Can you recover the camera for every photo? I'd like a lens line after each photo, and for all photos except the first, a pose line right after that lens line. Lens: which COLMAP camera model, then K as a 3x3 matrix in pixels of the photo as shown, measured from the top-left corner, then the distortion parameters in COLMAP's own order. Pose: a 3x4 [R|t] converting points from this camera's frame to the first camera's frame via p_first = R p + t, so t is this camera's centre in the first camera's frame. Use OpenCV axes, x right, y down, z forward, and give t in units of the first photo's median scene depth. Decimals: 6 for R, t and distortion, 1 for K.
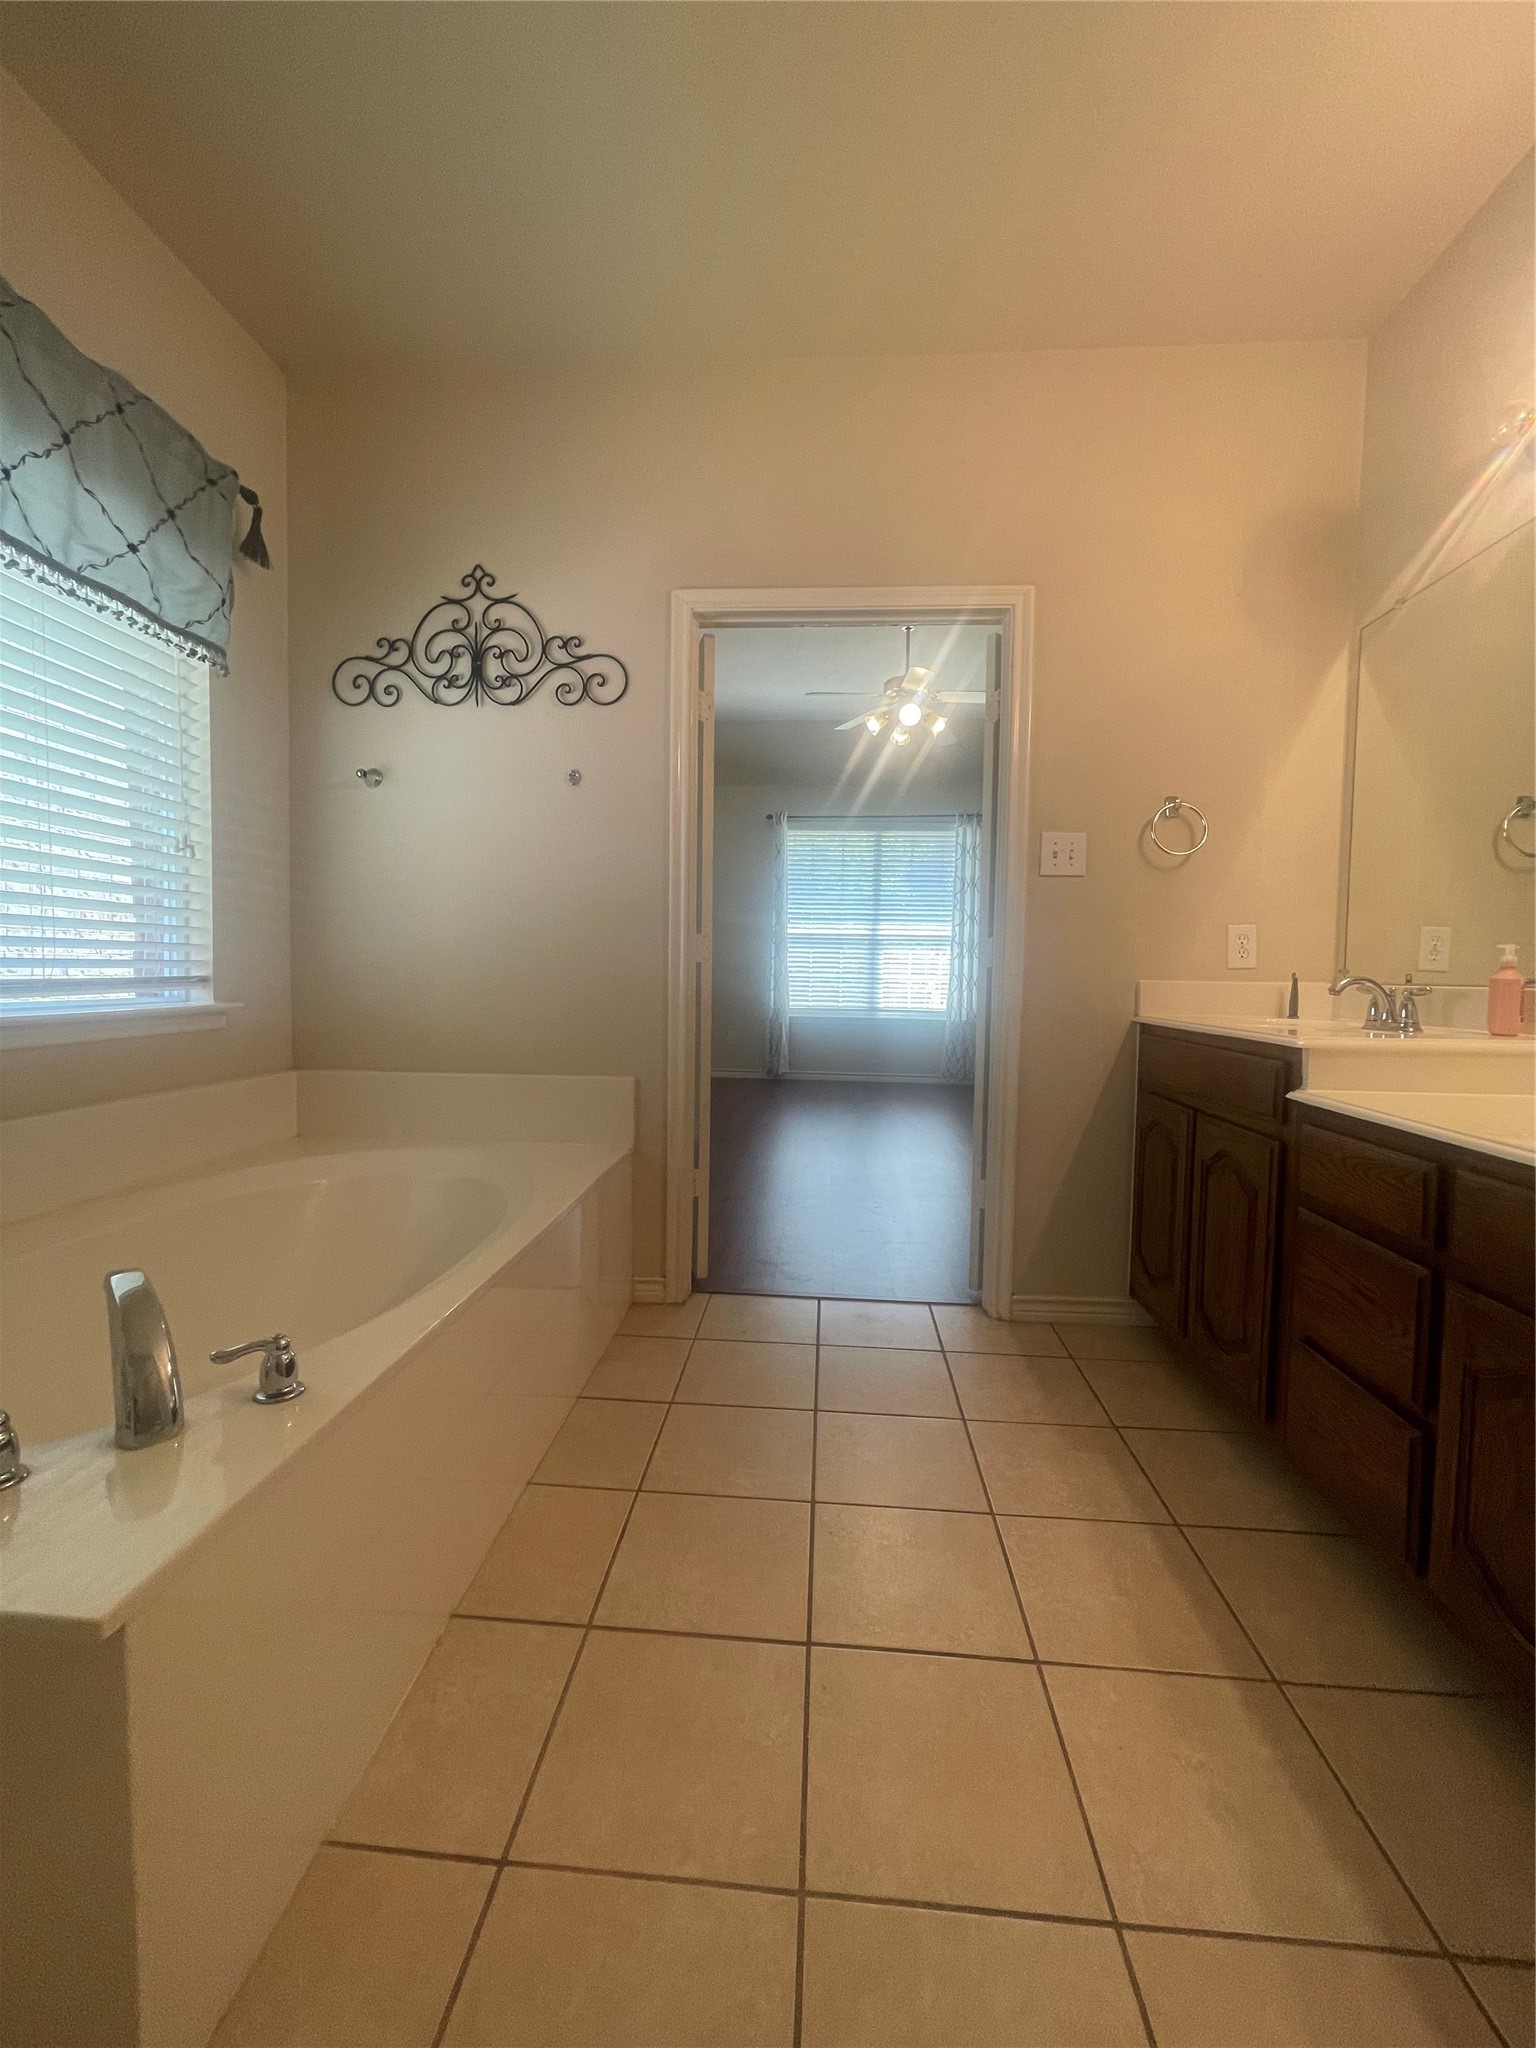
lens RADIAL K [[823.4, 0, 768.0], [0, 823.4, 1024.0], [0, 0, 1]] dist [0.000908, -0.000087]
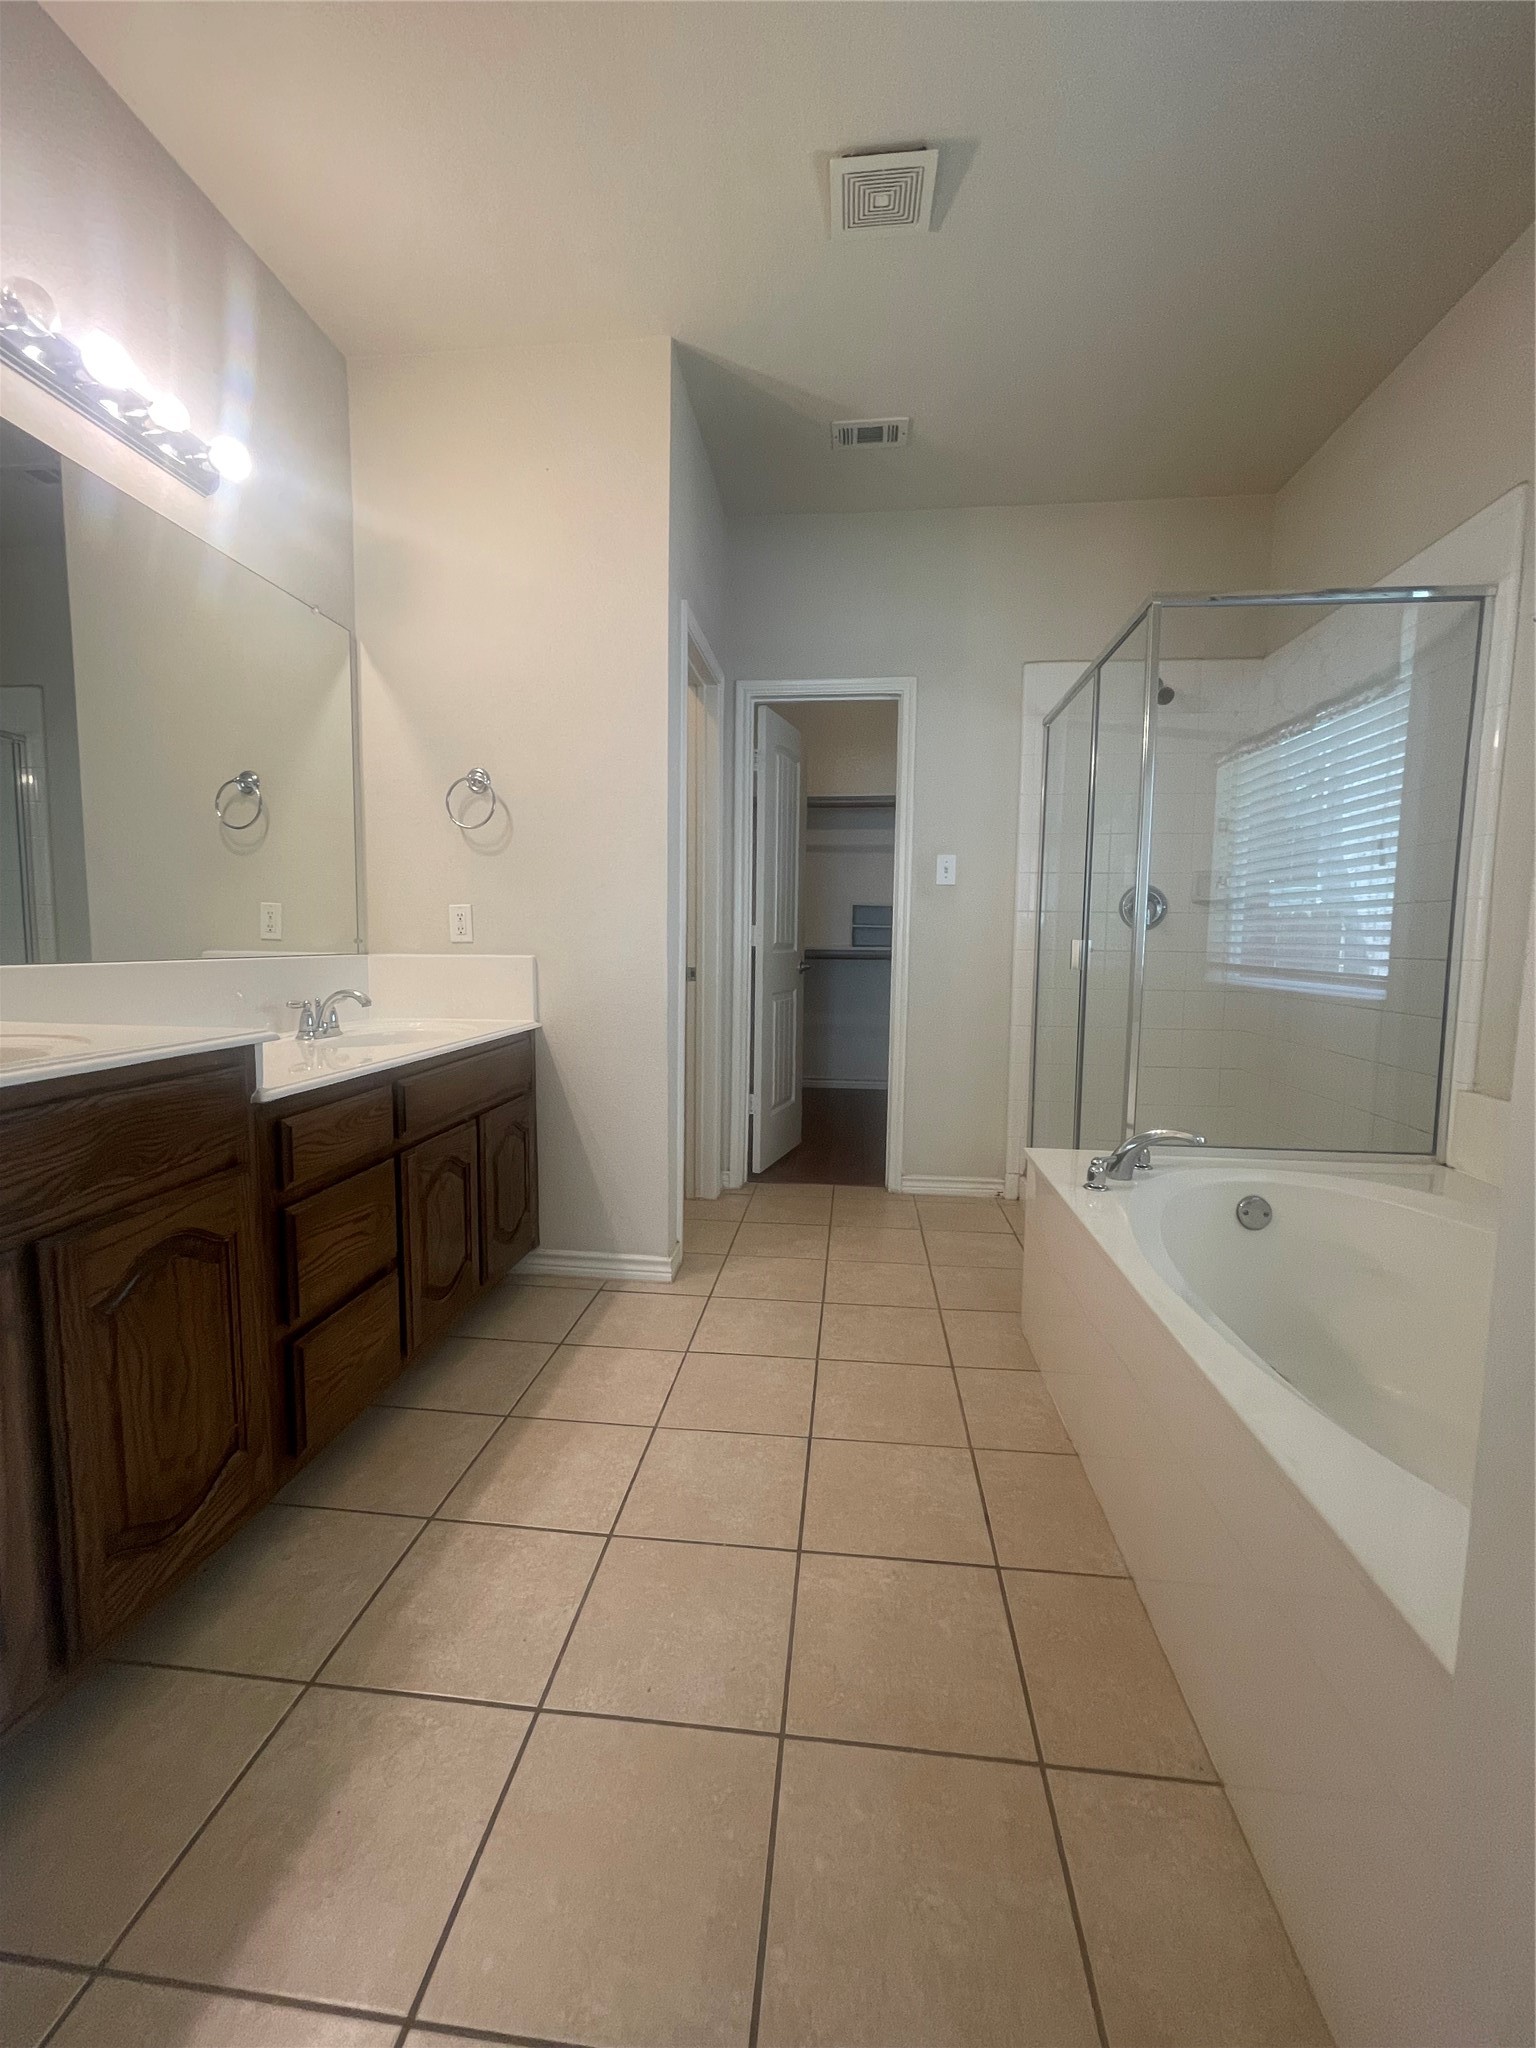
lens RADIAL K [[823.4, 0, 768.0], [0, 823.4, 1024.0], [0, 0, 1]] dist [0.000908, -0.000087]
pose [[-0.999226, -0.023043, 0.031897, 0.089332], [-0.017504, 0.986278, 0.164164, -0.167647], [-0.035242, 0.163479, -0.985917, 2.156903]]
